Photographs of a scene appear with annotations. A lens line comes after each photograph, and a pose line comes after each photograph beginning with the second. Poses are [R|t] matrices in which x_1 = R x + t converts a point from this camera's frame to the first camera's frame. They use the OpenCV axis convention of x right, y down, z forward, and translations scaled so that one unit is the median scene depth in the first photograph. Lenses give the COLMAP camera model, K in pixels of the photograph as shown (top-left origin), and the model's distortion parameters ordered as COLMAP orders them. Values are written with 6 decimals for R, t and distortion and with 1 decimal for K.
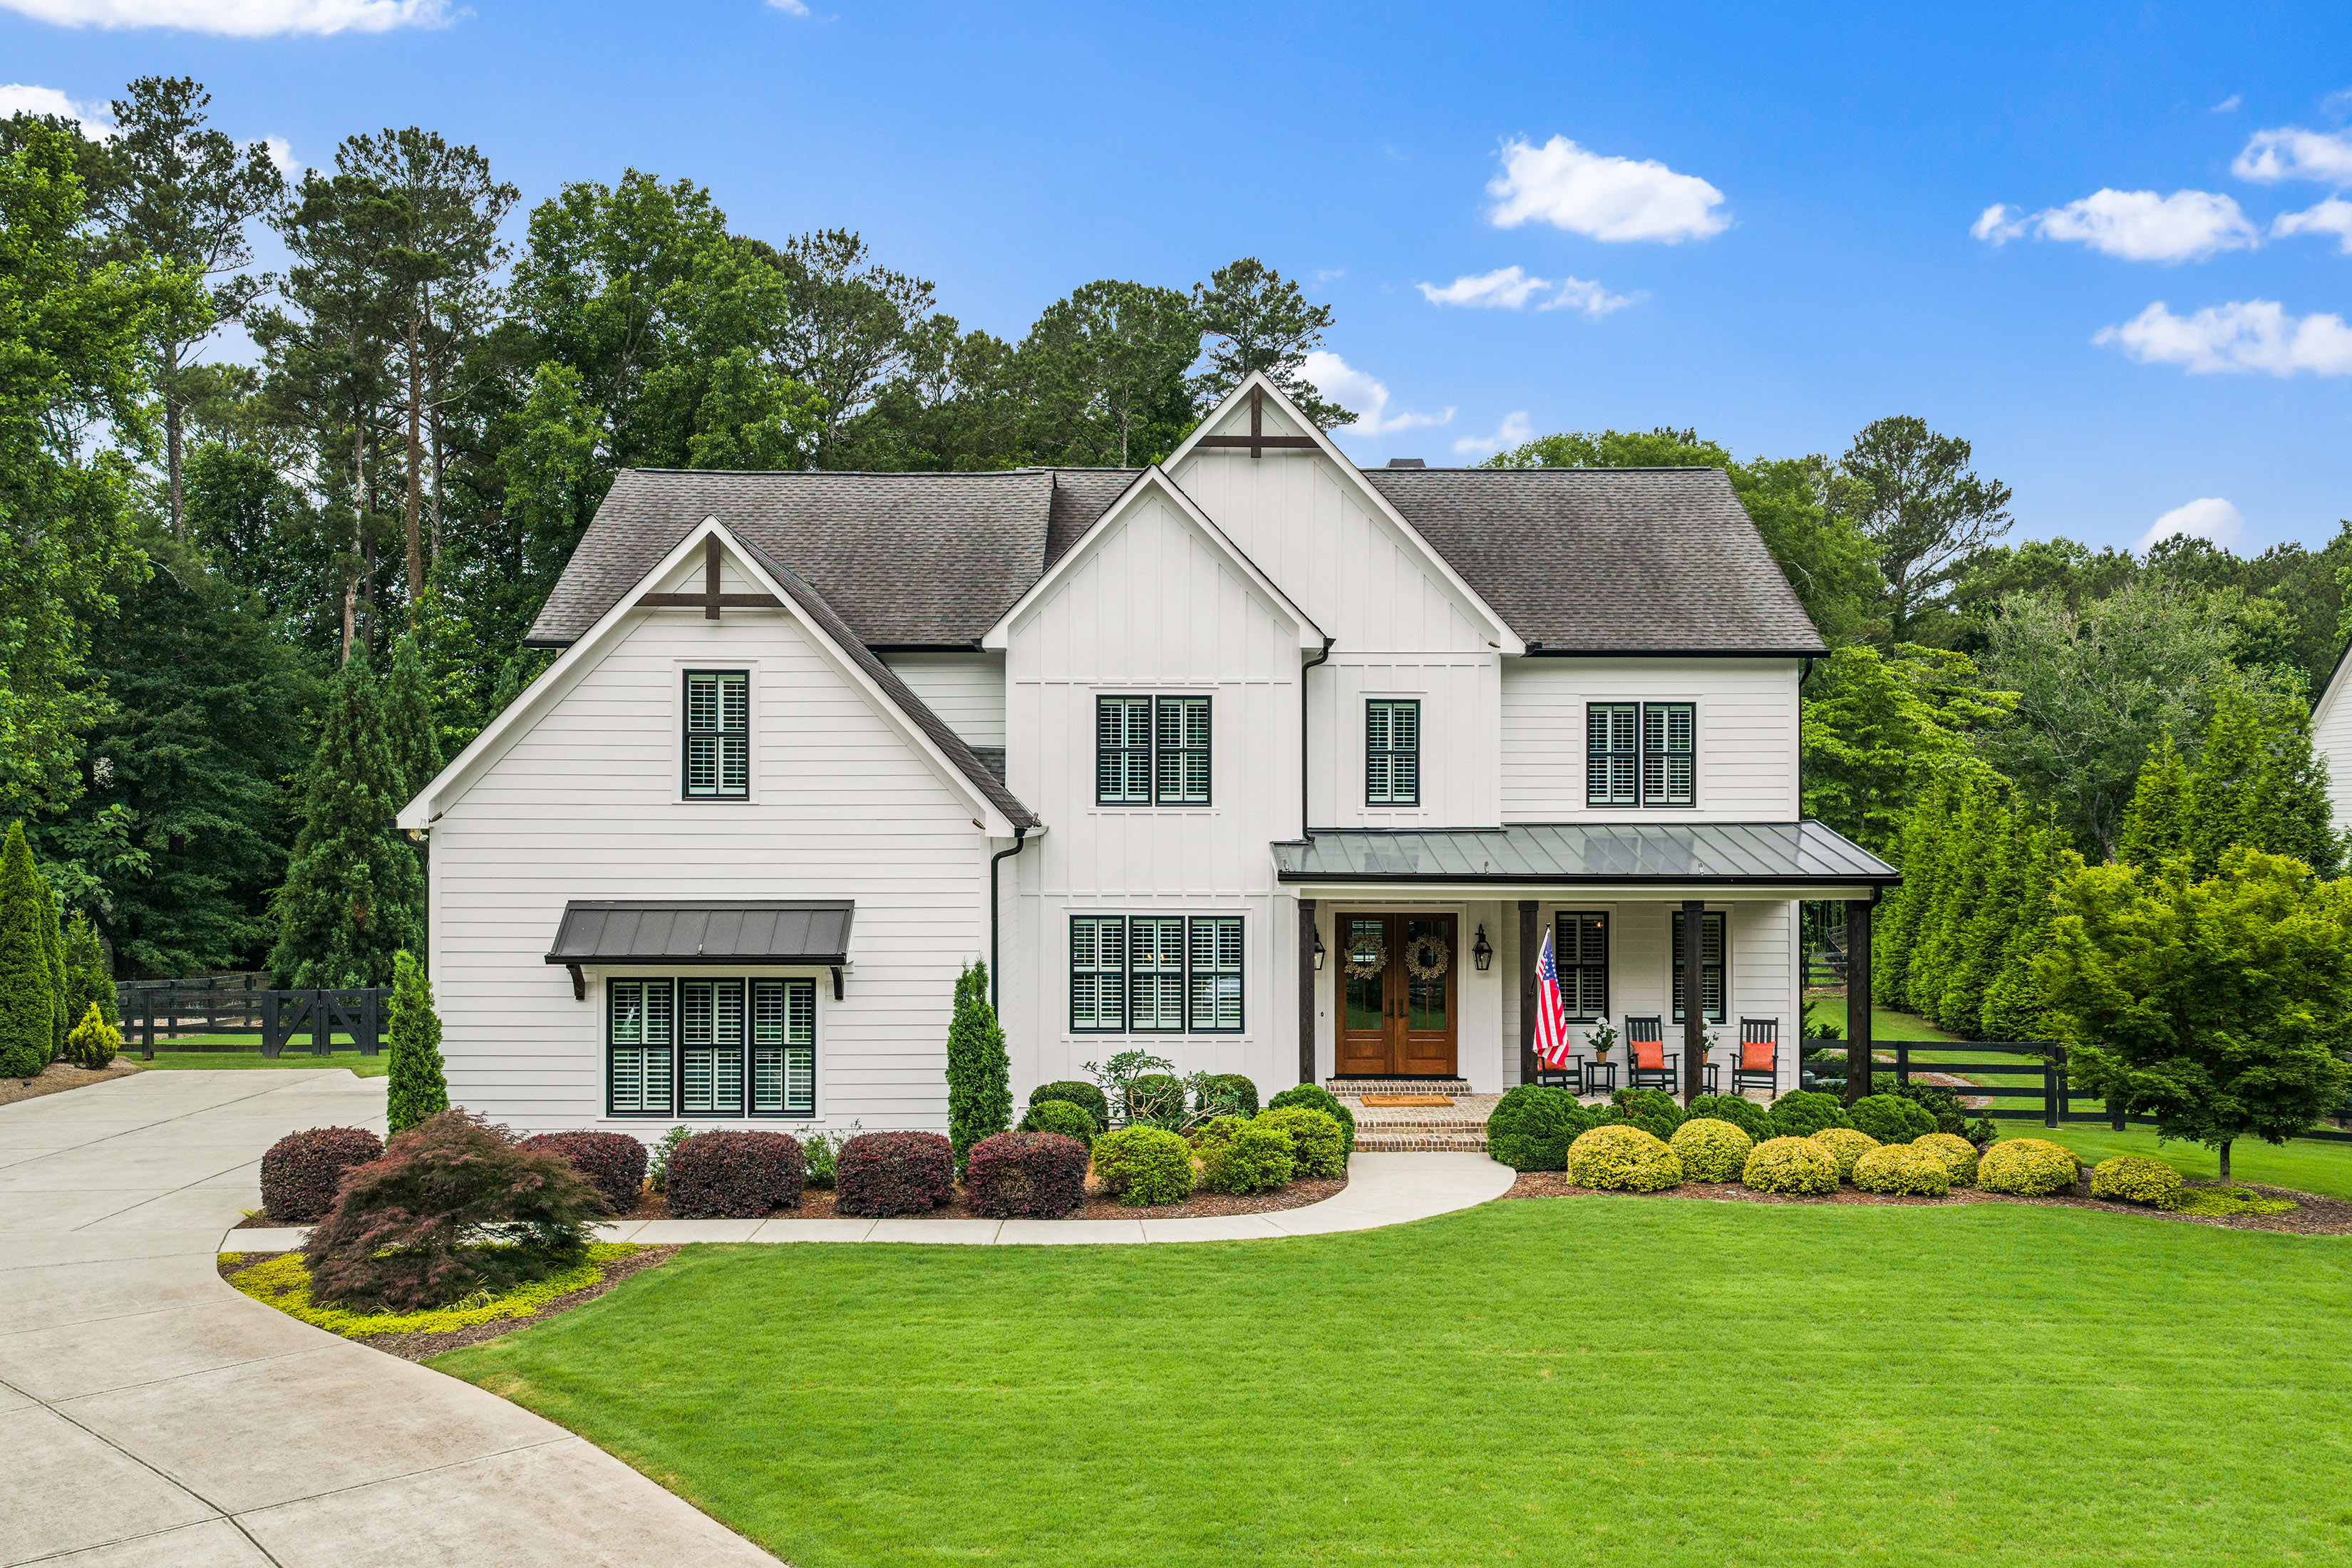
lens RADIAL K [[1972.4, 0, 1177.4], [0, 1972.4, 807.4], [0, 0, 1]] dist [0.011663, -0.015622]
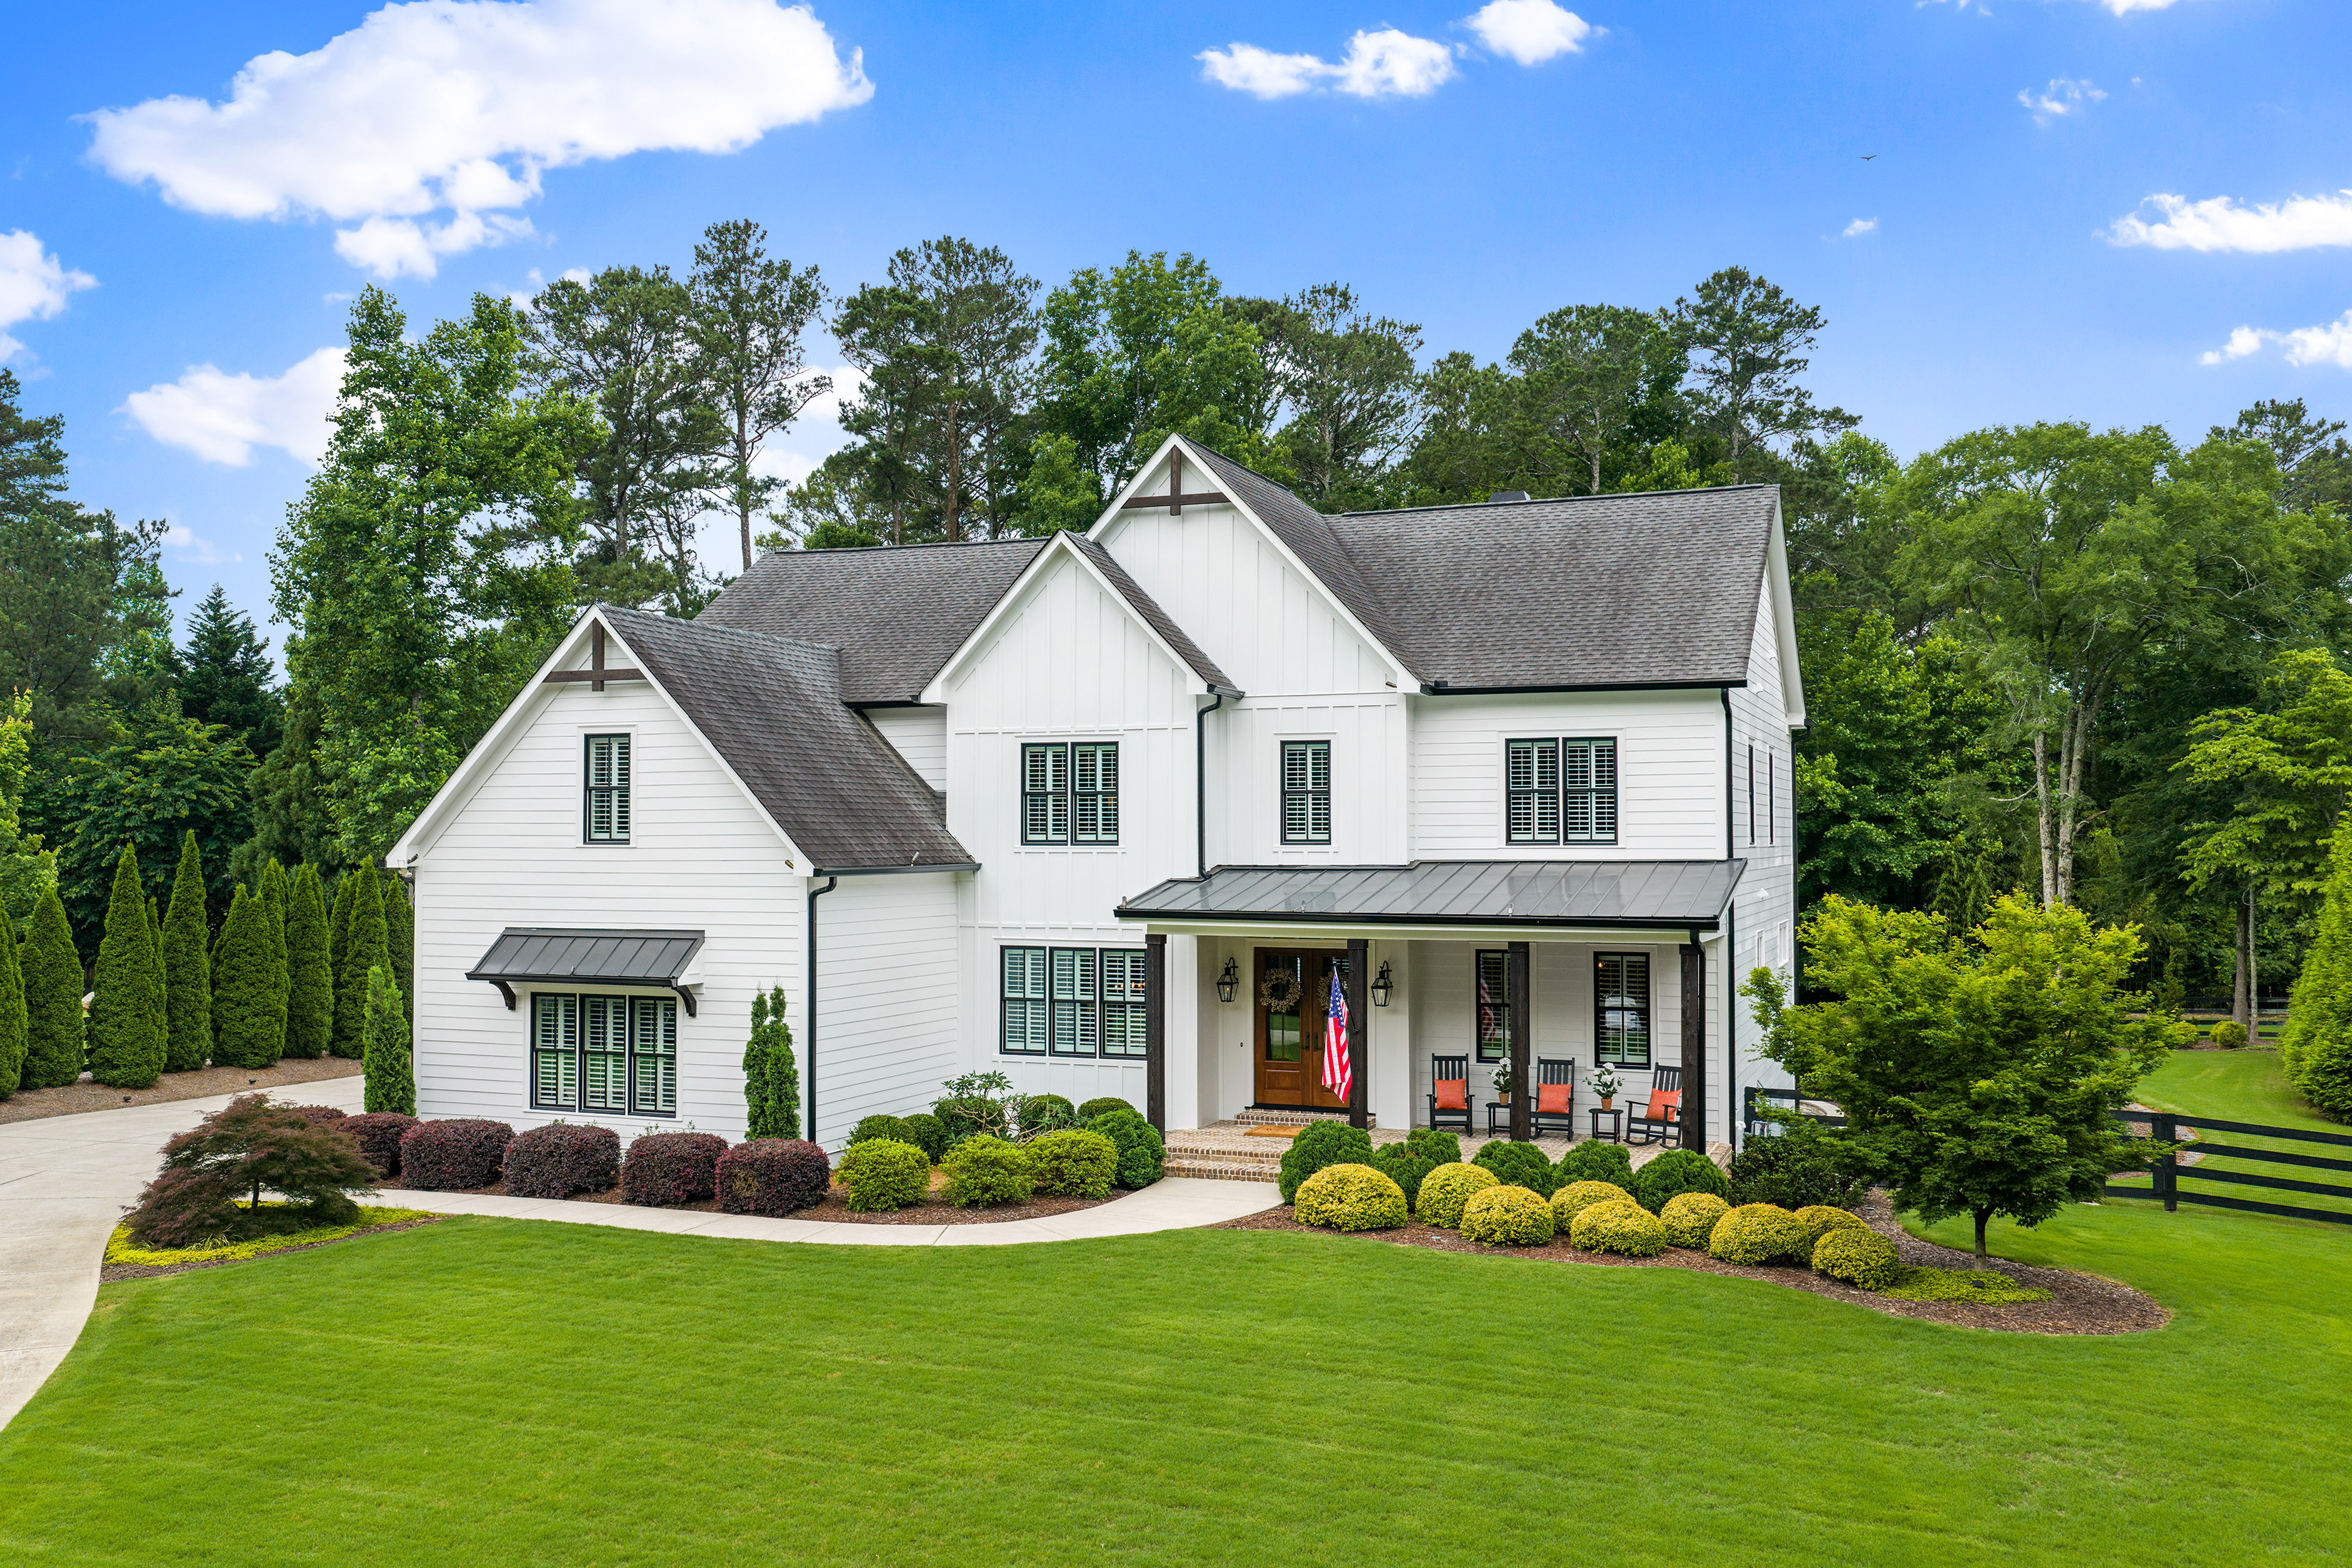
lens RADIAL K [[1948.6, 0, 1176.0], [0, 1948.6, 784.0], [0, 0, 1]] dist [0.021821, -0.032790]
pose [[0.931898, -0.013267, -0.362477, 0.428903], [0.005143, 0.999714, -0.023369, -0.008865], [0.362683, 0.019914, 0.931700, 0.029113]]
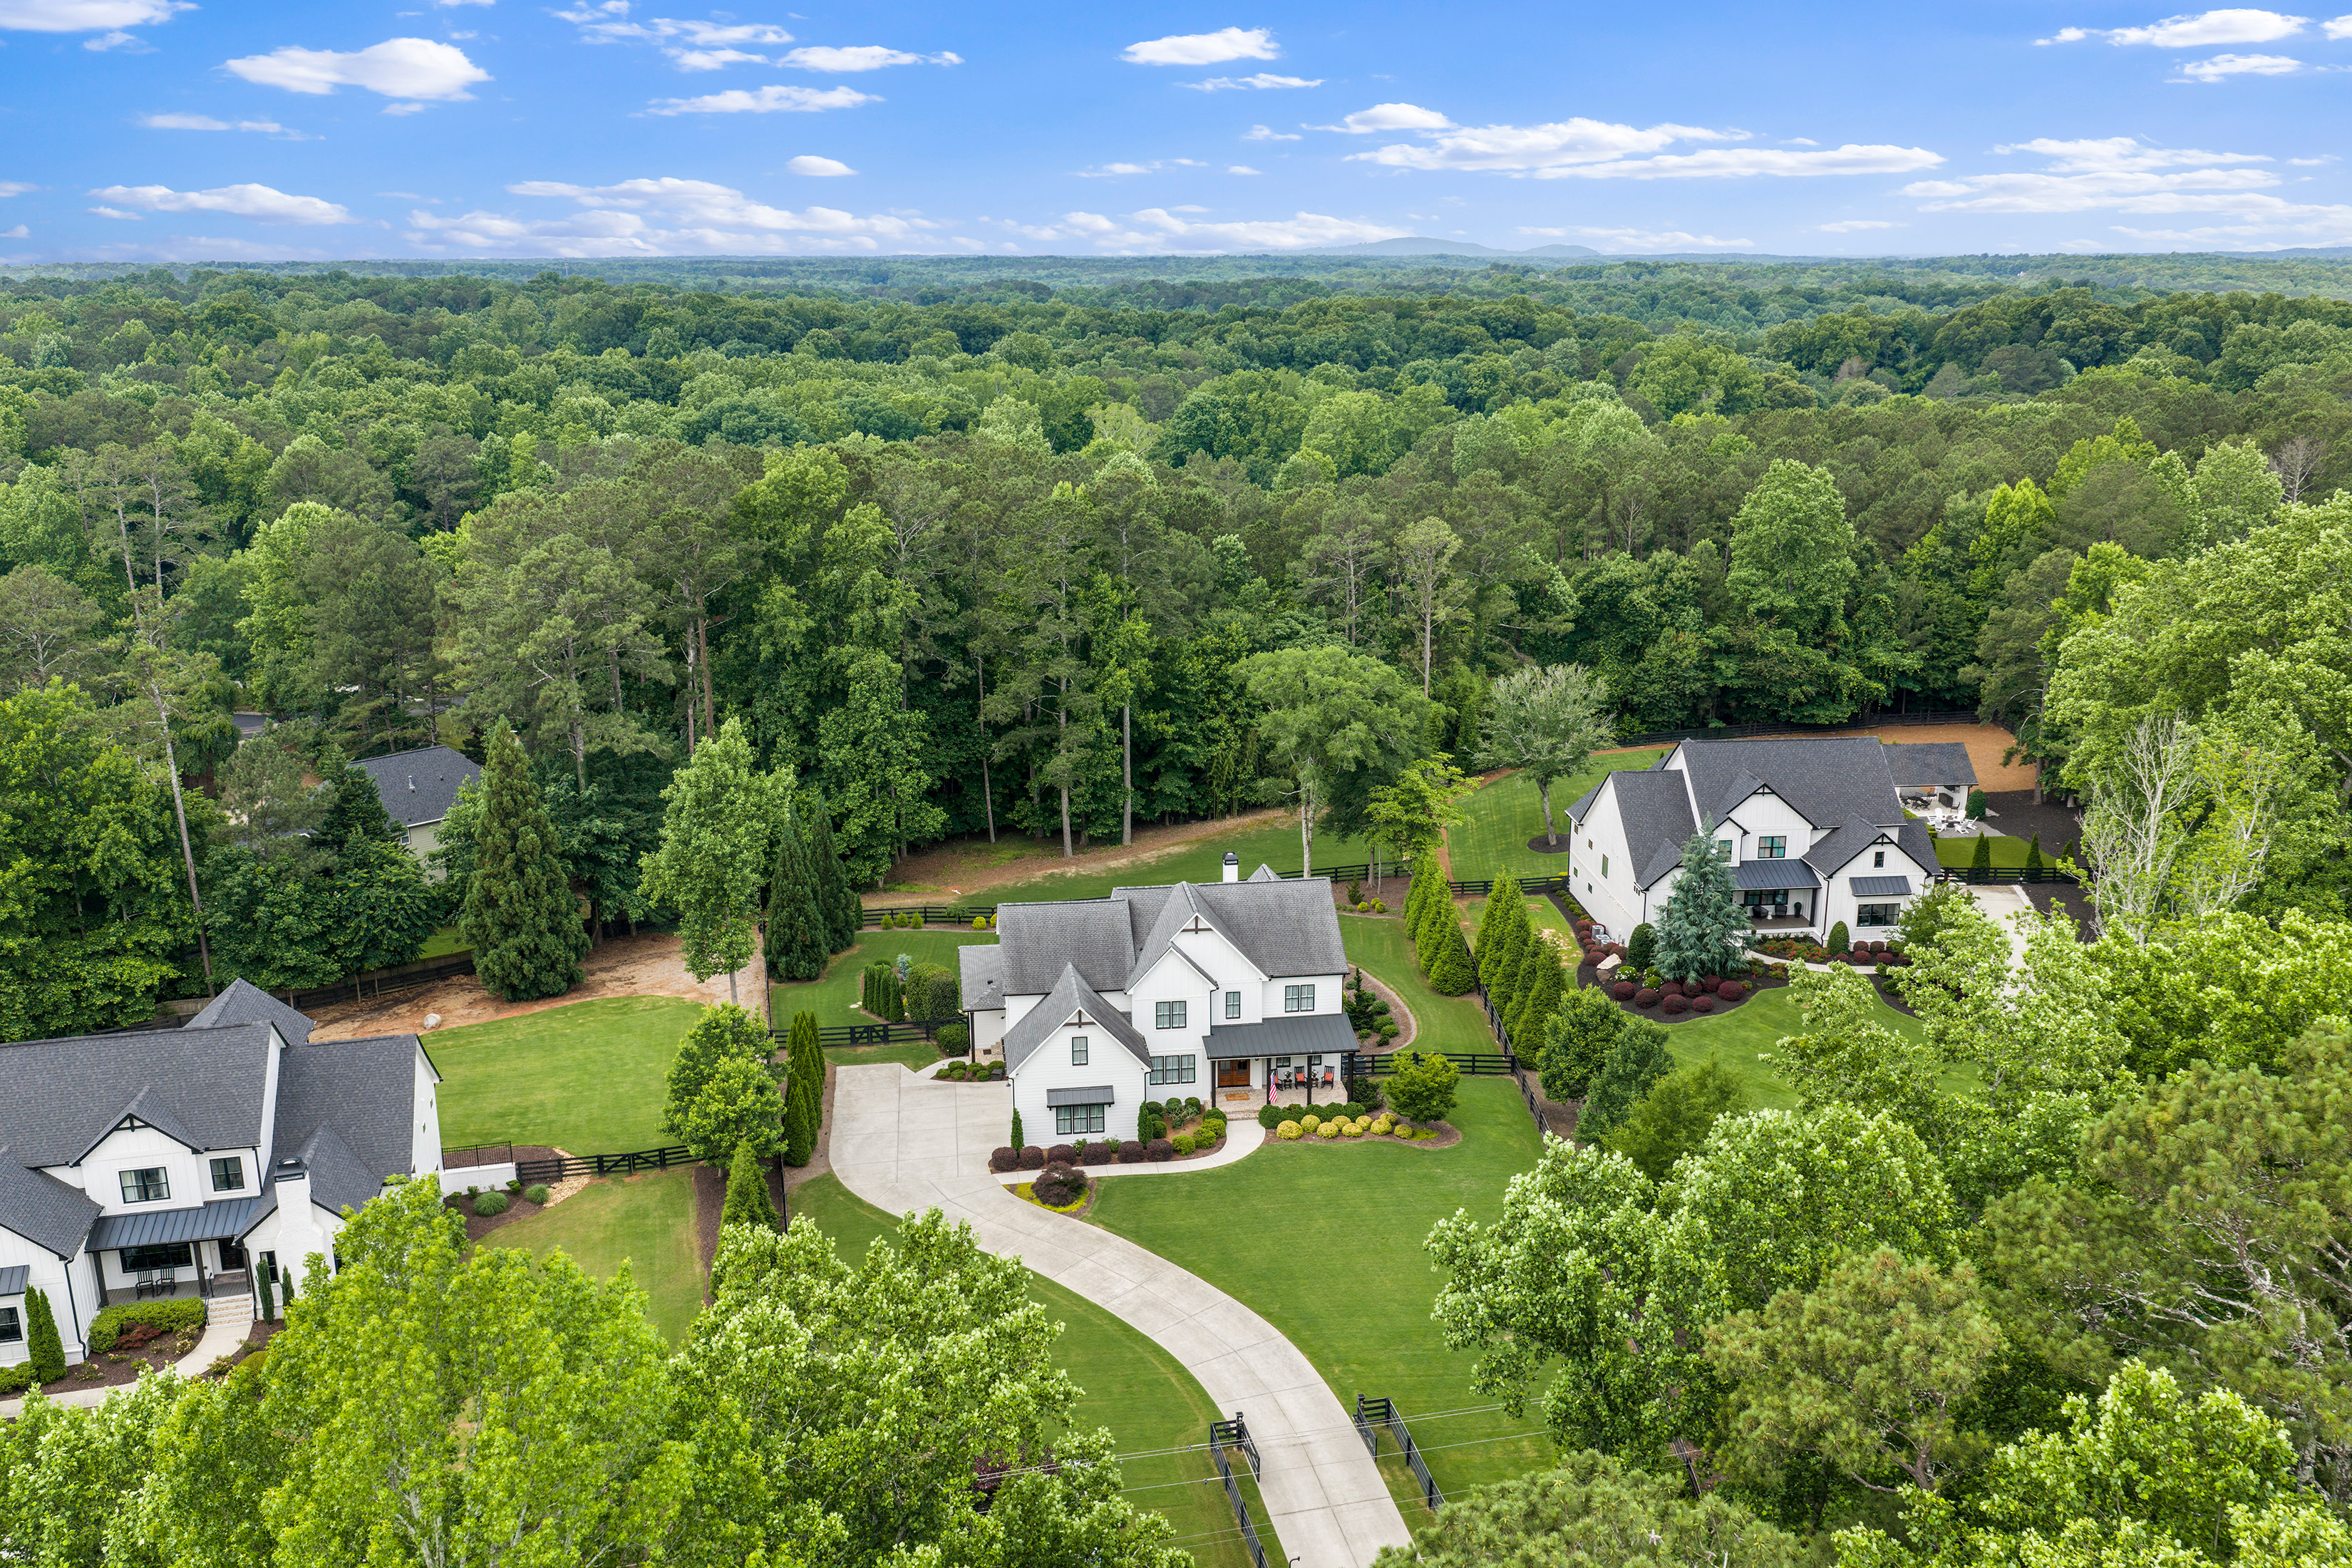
lens RADIAL K [[1948.6, 0, 1176.0], [0, 1948.6, 784.0], [0, 0, 1]] dist [0.021821, -0.032790]
pose [[0.991327, -0.039932, 0.125206, -0.446707], [0.003952, 0.961346, 0.275316, -1.462840], [-0.131361, -0.272433, 0.953166, -2.401087]]
